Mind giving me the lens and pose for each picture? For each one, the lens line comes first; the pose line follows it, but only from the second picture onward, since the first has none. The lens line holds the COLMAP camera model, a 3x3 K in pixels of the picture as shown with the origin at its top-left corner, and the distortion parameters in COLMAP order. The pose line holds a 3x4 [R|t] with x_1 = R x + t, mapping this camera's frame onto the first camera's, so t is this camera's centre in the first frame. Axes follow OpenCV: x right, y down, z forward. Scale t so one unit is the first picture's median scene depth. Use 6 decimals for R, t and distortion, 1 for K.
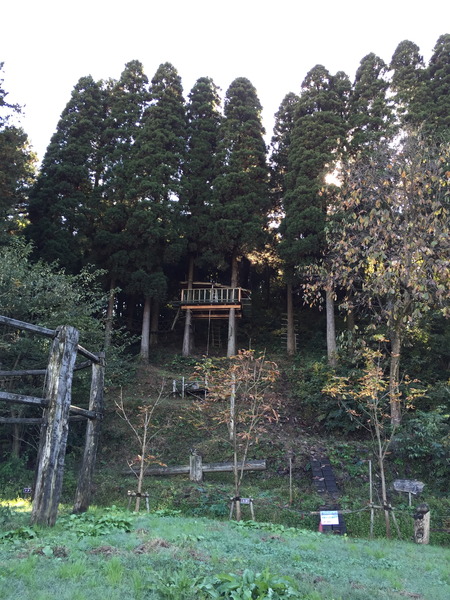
lens RADIAL K [[510.5, 0, 224.3], [0, 510.5, 295.8], [0, 0, 1]] dist [0.071738, -0.084112]
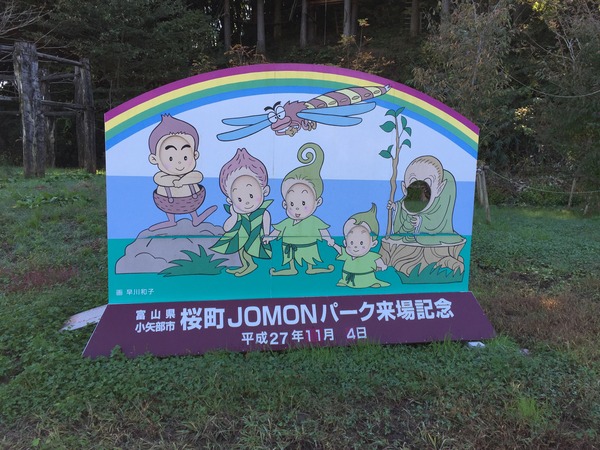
lens RADIAL K [[510.5, 0, 299.7], [0, 510.5, 223.3], [0, 0, 1]] dist [0.071738, -0.084112]
pose [[0.966807, 0.010045, -0.255312, 0.280107], [0.103007, 0.899107, 0.425437, -0.006224], [0.233826, -0.437614, 0.868228, -0.080416]]
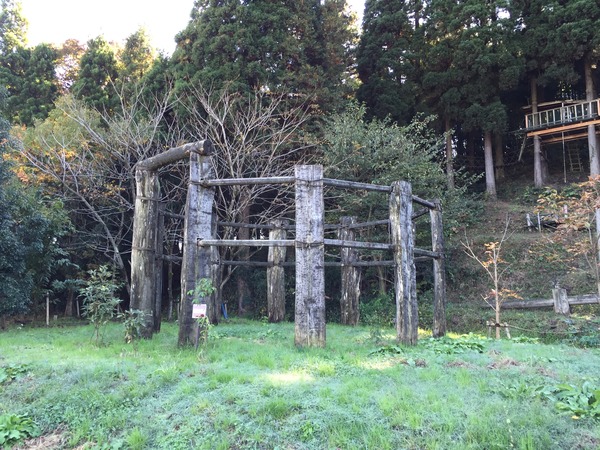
lens RADIAL K [[510.5, 0, 294.8], [0, 510.5, 219.9], [0, 0, 1]] dist [0.071738, -0.084112]
pose [[0.854706, -0.105312, -0.508317, 0.023598], [0.184437, 0.976923, 0.107724, -0.008156], [0.485242, -0.185825, 0.854406, -0.037051]]
